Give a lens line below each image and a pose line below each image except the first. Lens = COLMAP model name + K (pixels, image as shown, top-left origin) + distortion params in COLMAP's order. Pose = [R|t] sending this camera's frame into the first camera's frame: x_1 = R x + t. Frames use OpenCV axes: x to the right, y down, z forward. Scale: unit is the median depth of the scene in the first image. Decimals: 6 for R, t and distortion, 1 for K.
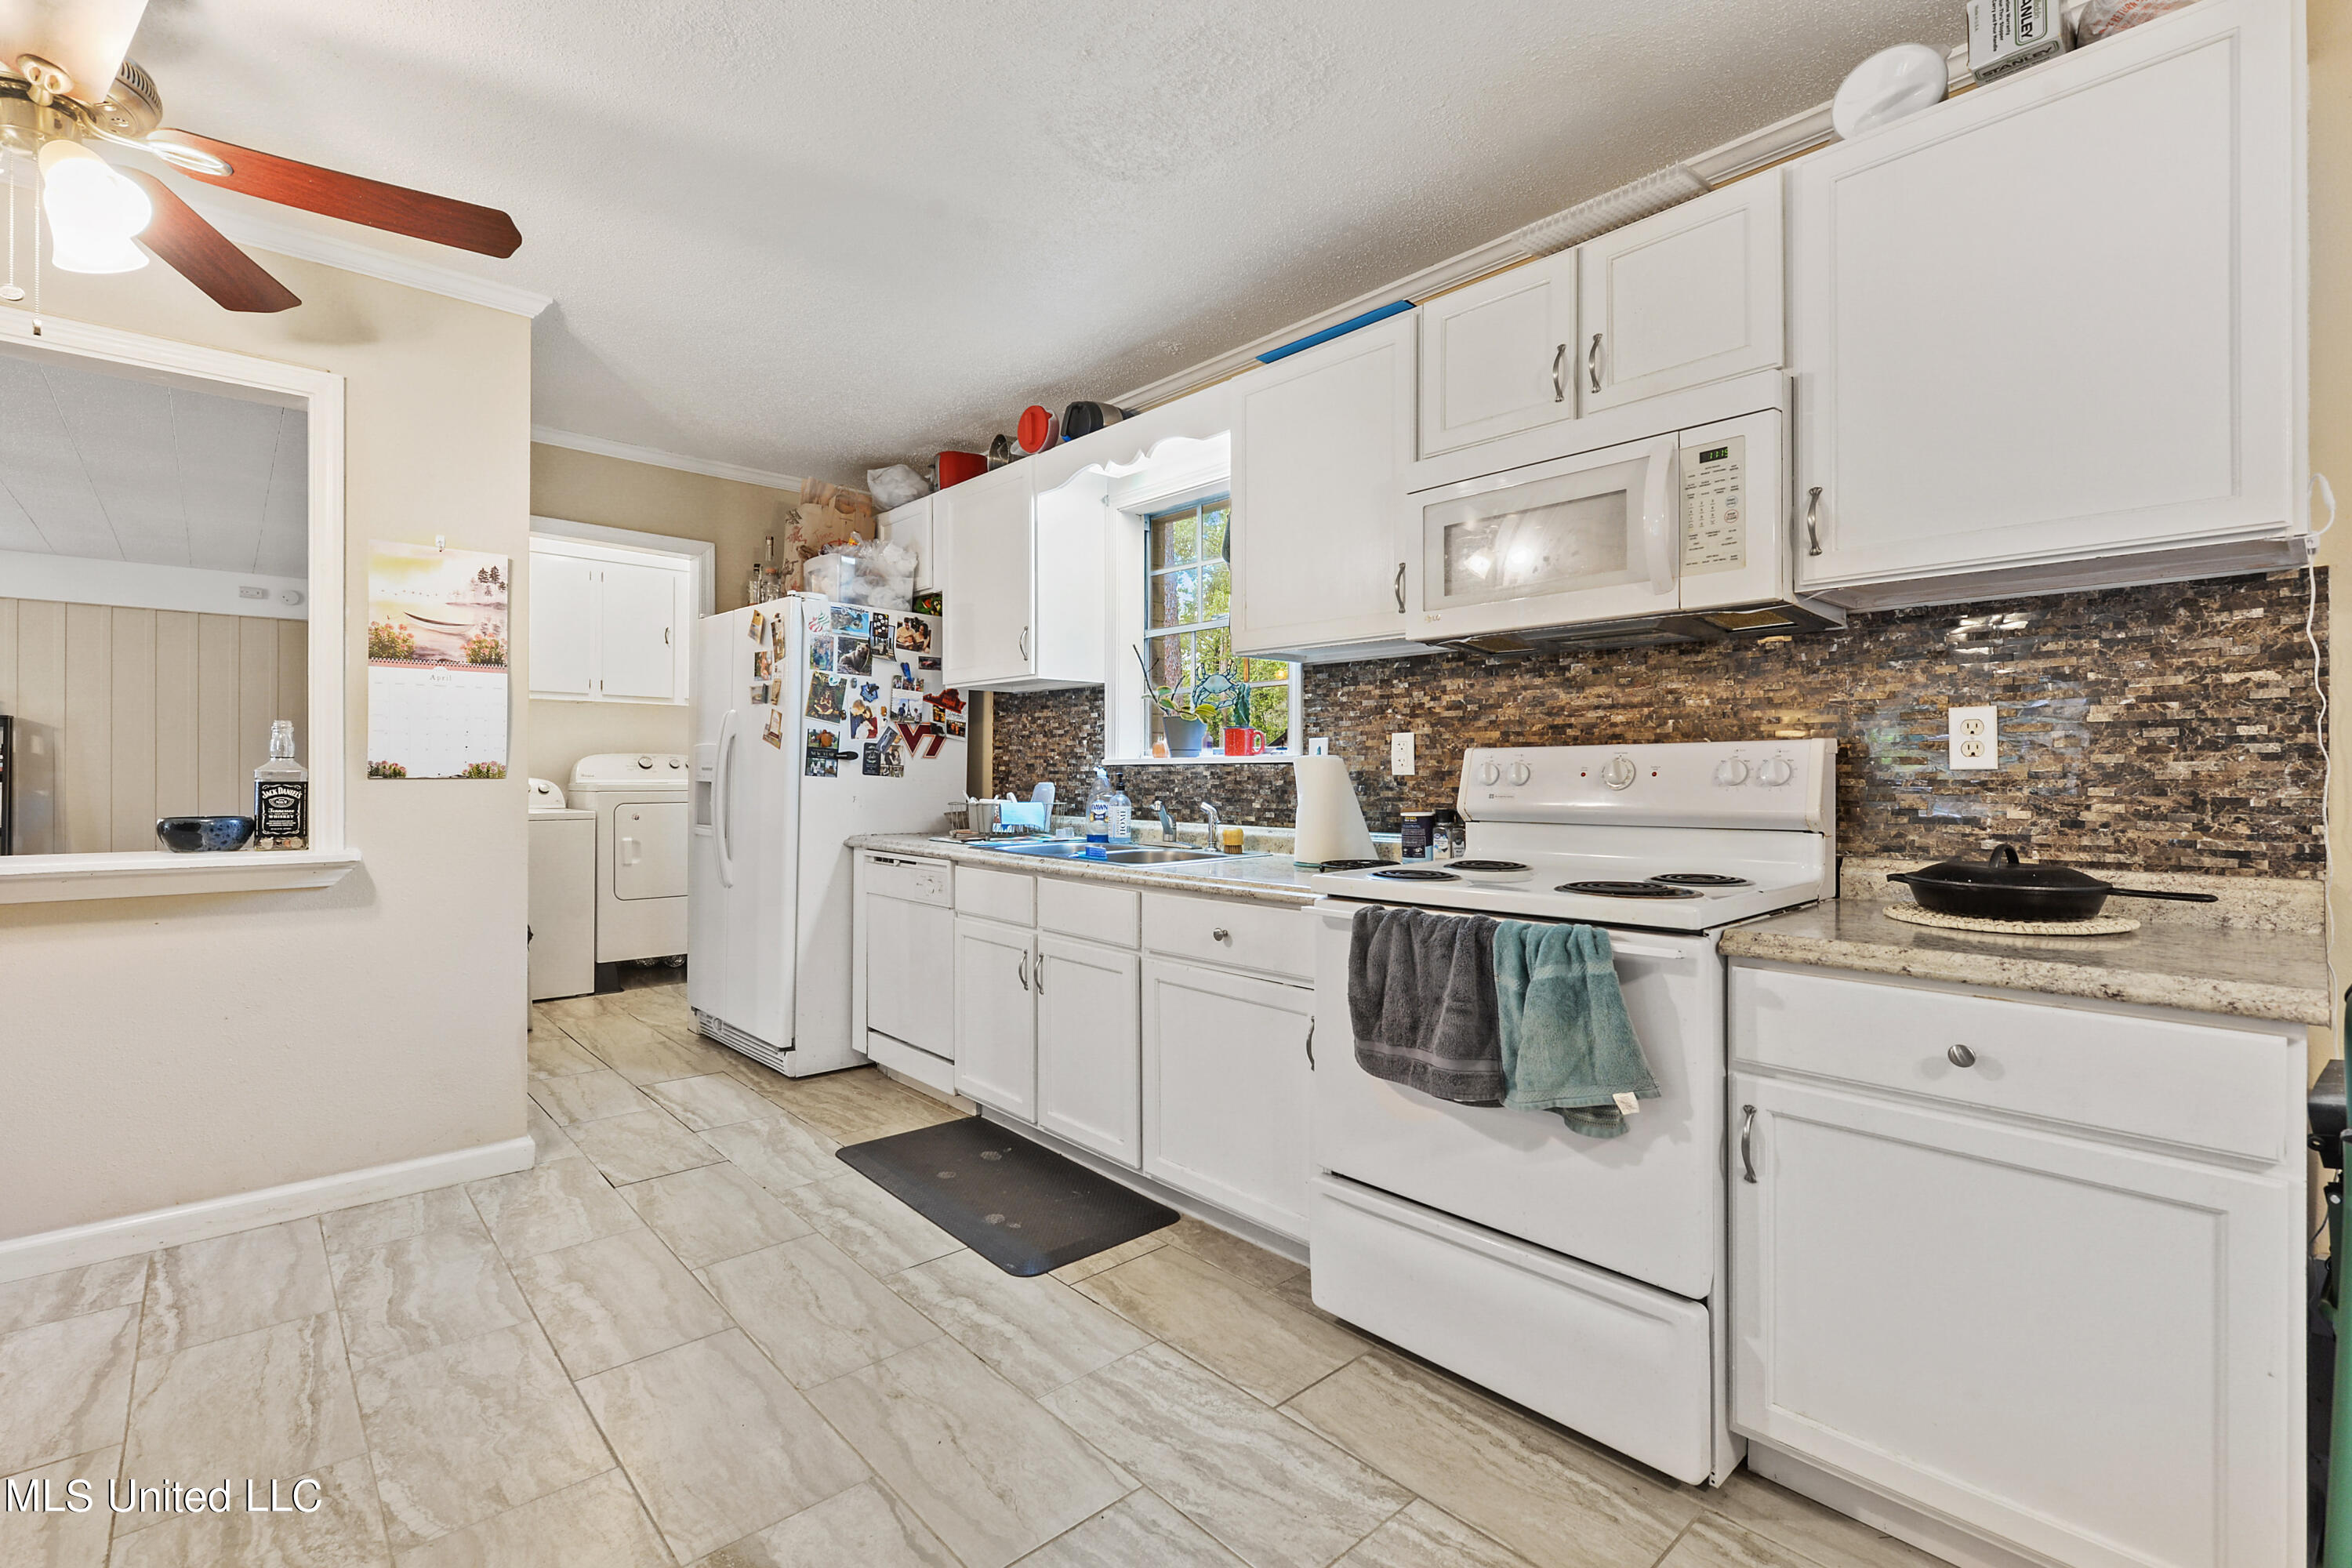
lens RADIAL K [[1034.0, 0, 1162.1], [0, 1034.0, 790.0], [0, 0, 1]] dist [-0.002683, -0.000179]
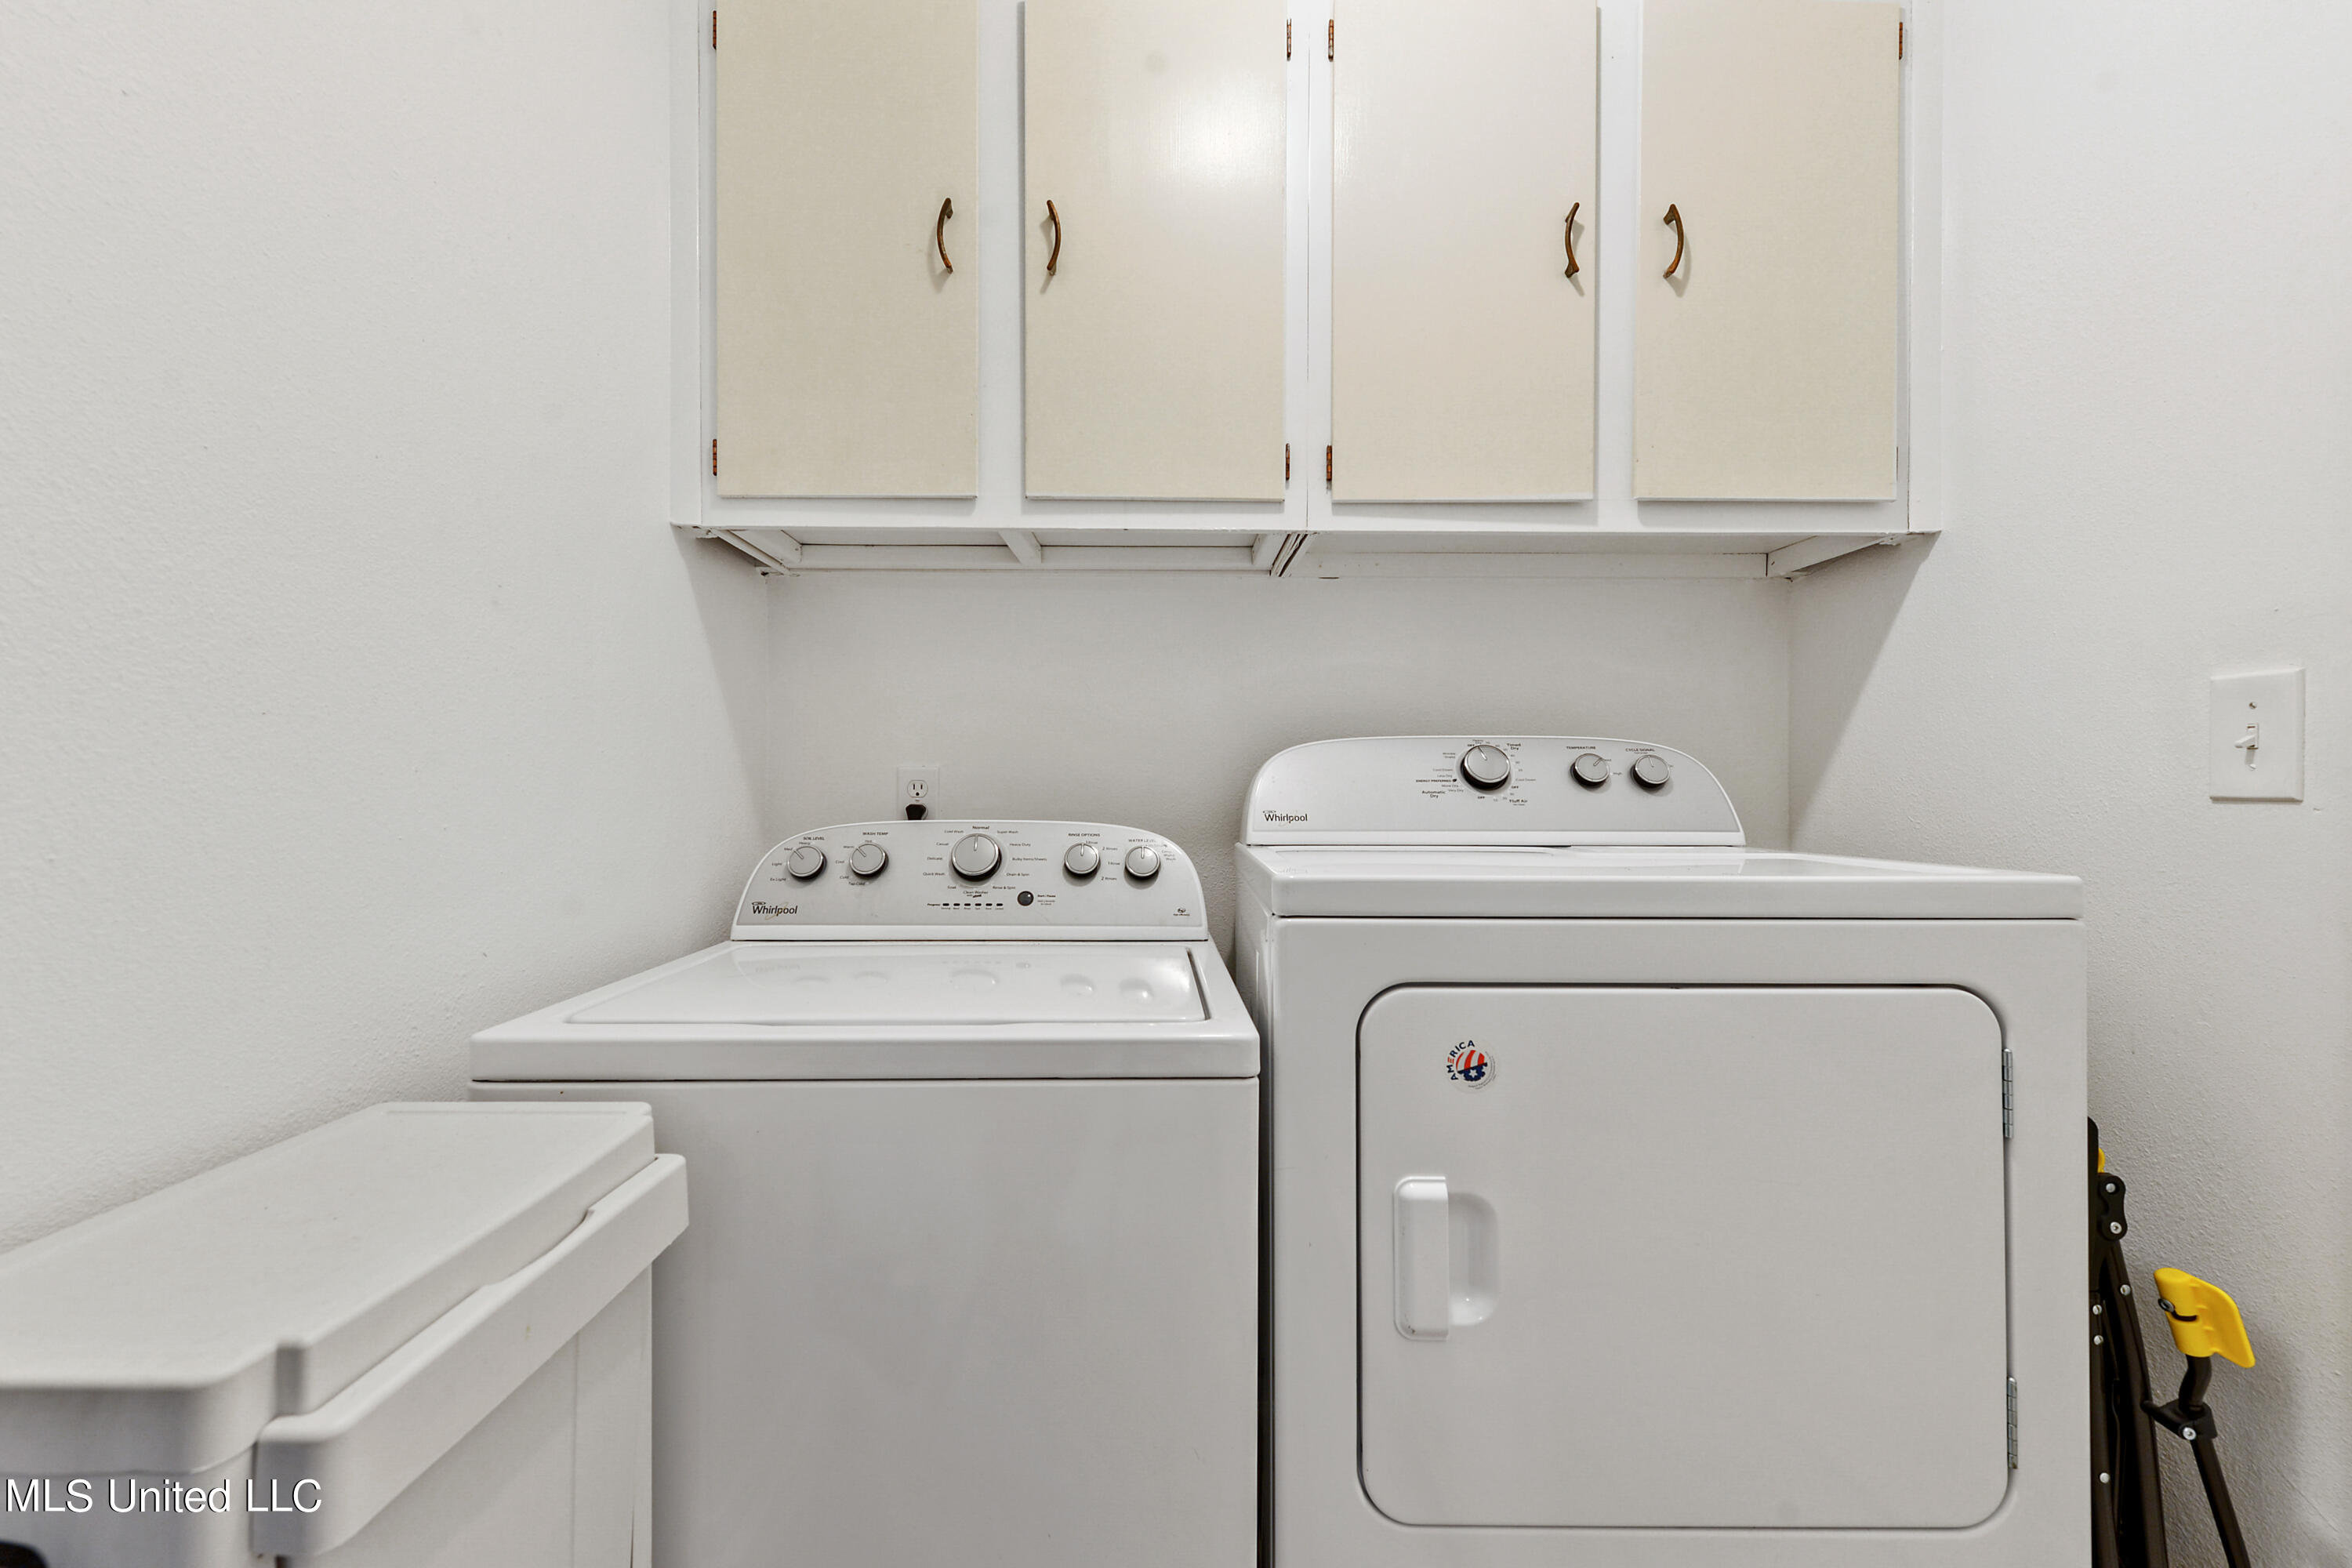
lens RADIAL K [[931.7, 0, 1168.3], [0, 931.7, 770.9], [0, 0, 1]] dist [0.001348, 0.000086]
pose [[0.750886, -0.004346, -0.660417, -0.899642], [-0.011763, 0.999732, -0.019953, -0.045497], [0.660327, 0.022751, 0.750634, 1.716255]]
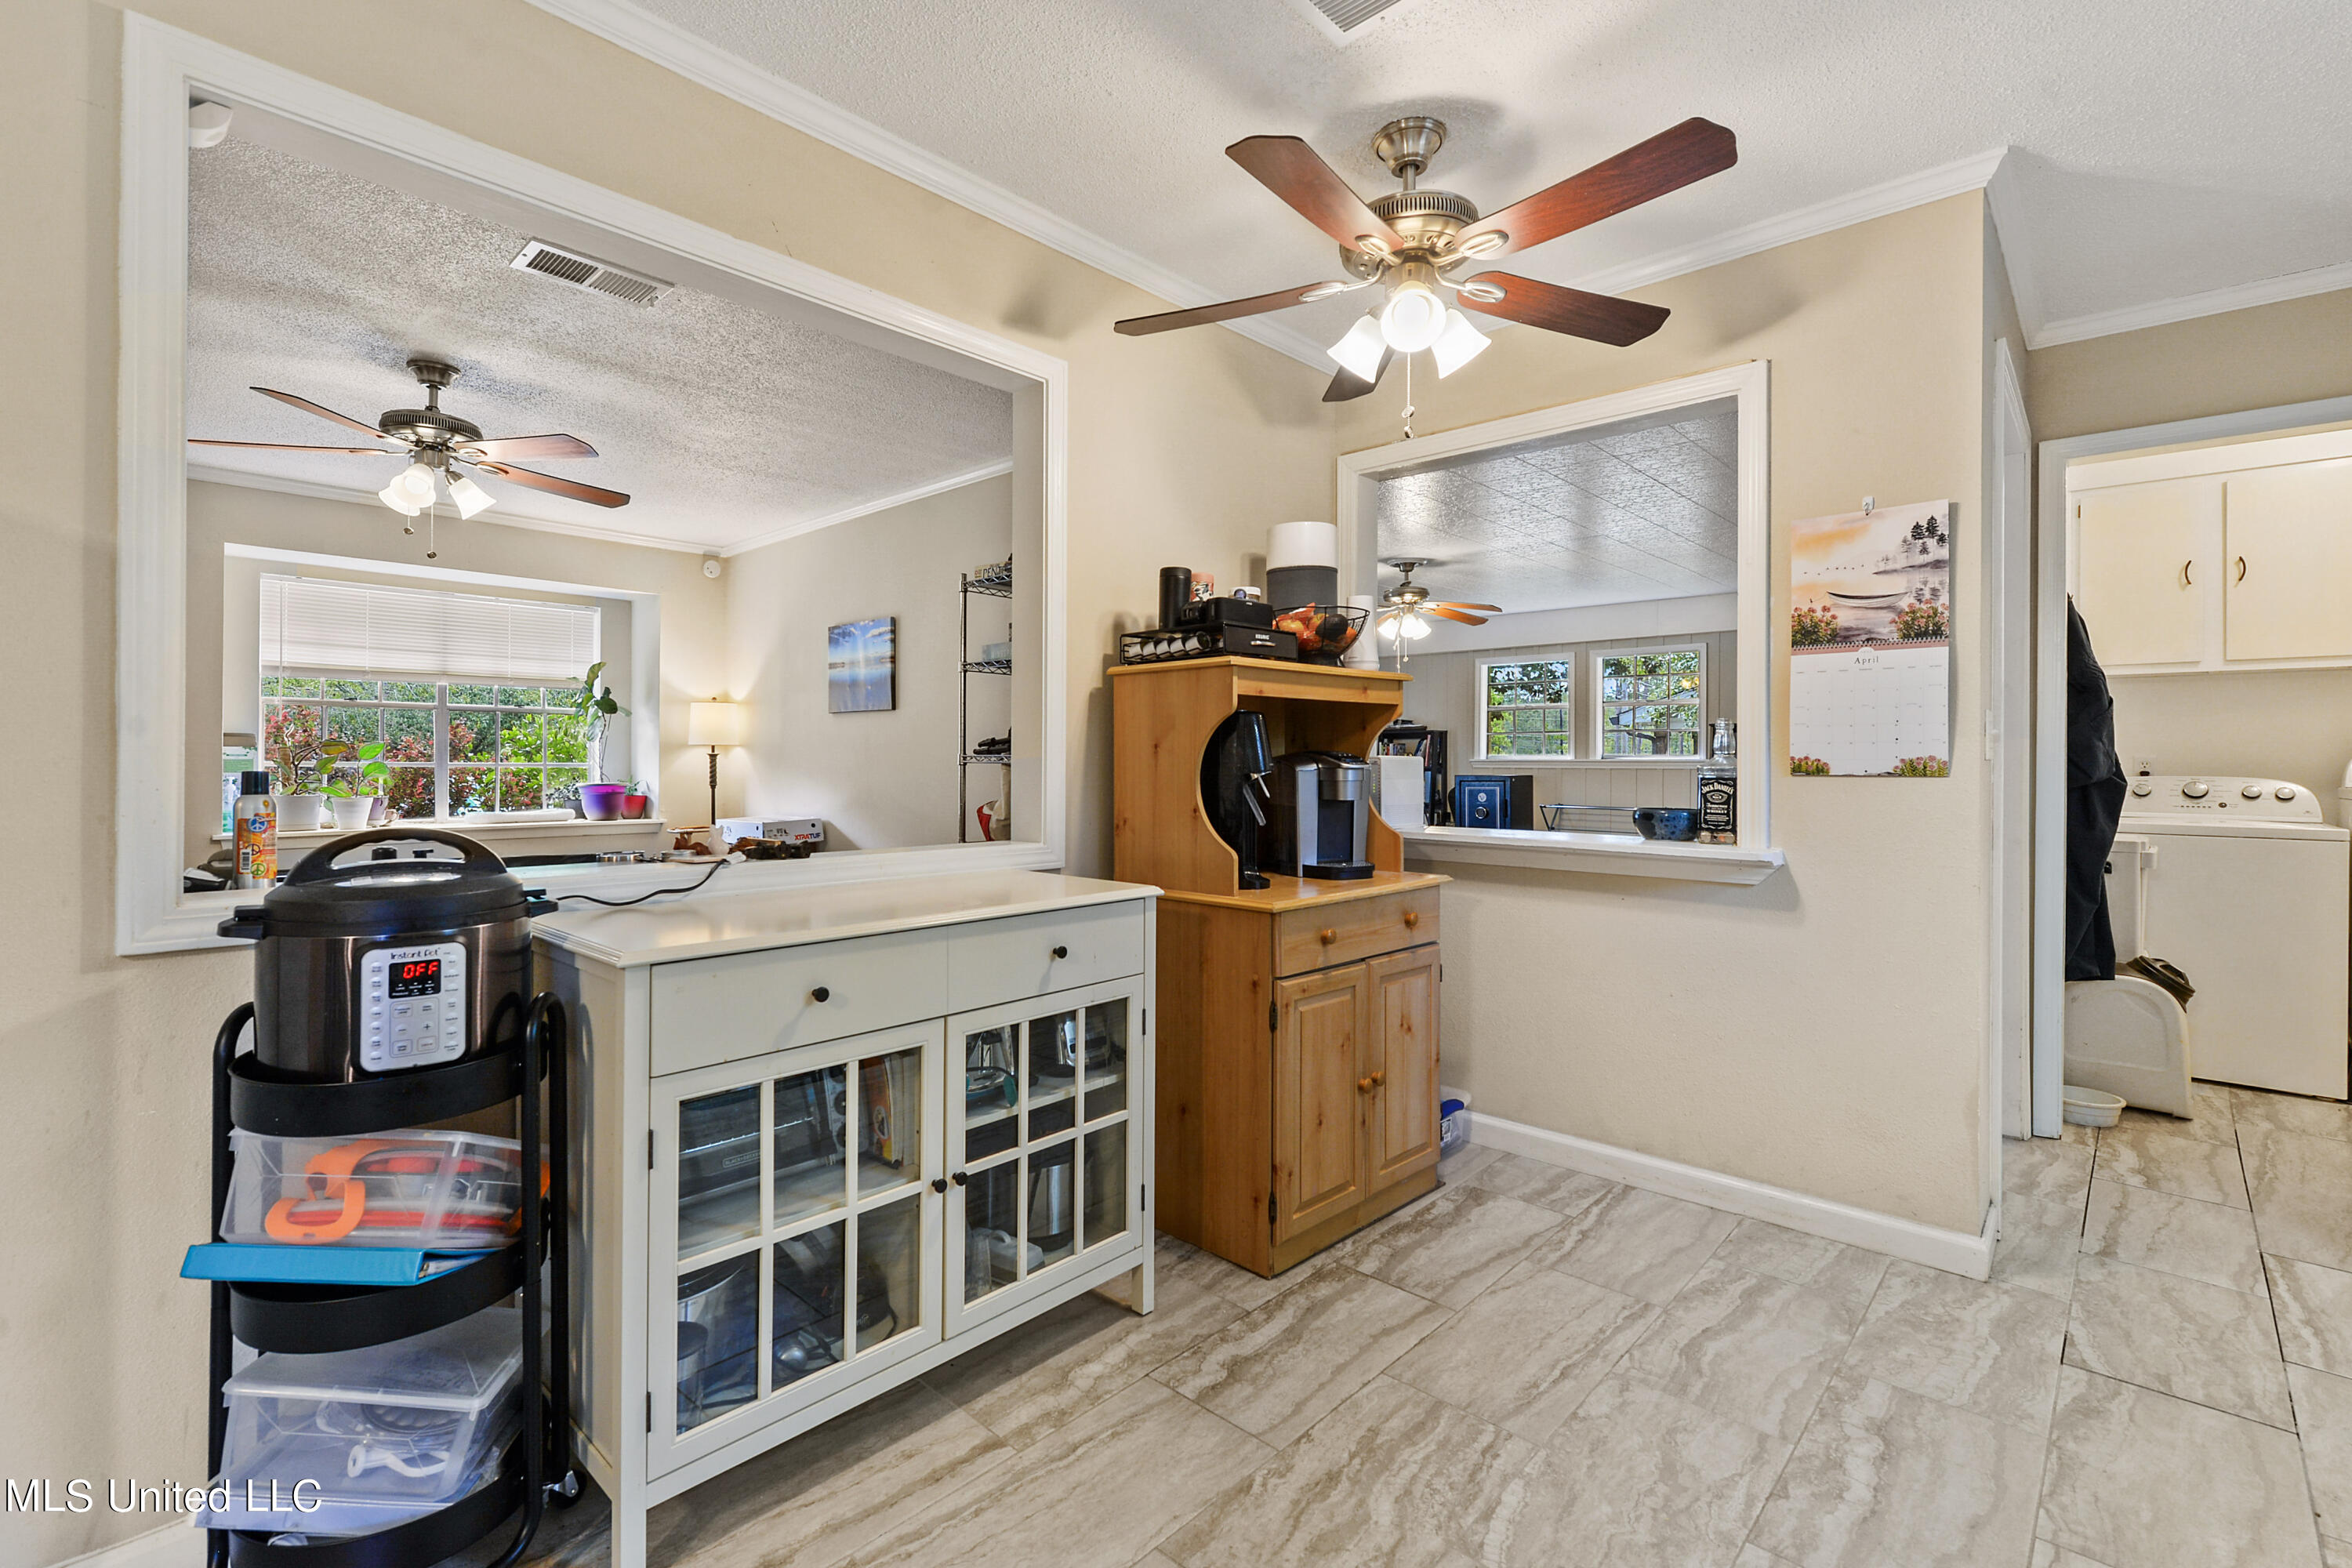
lens RADIAL K [[1058.0, 0, 1167.1], [0, 1058.0, 764.4], [0, 0, 1]] dist [-0.001367, -0.000002]
pose [[0.078317, -0.001206, -0.996928, 0.148413], [-0.022492, 0.999743, -0.002976, -0.005273], [0.996675, 0.022656, 0.078270, 0.360613]]
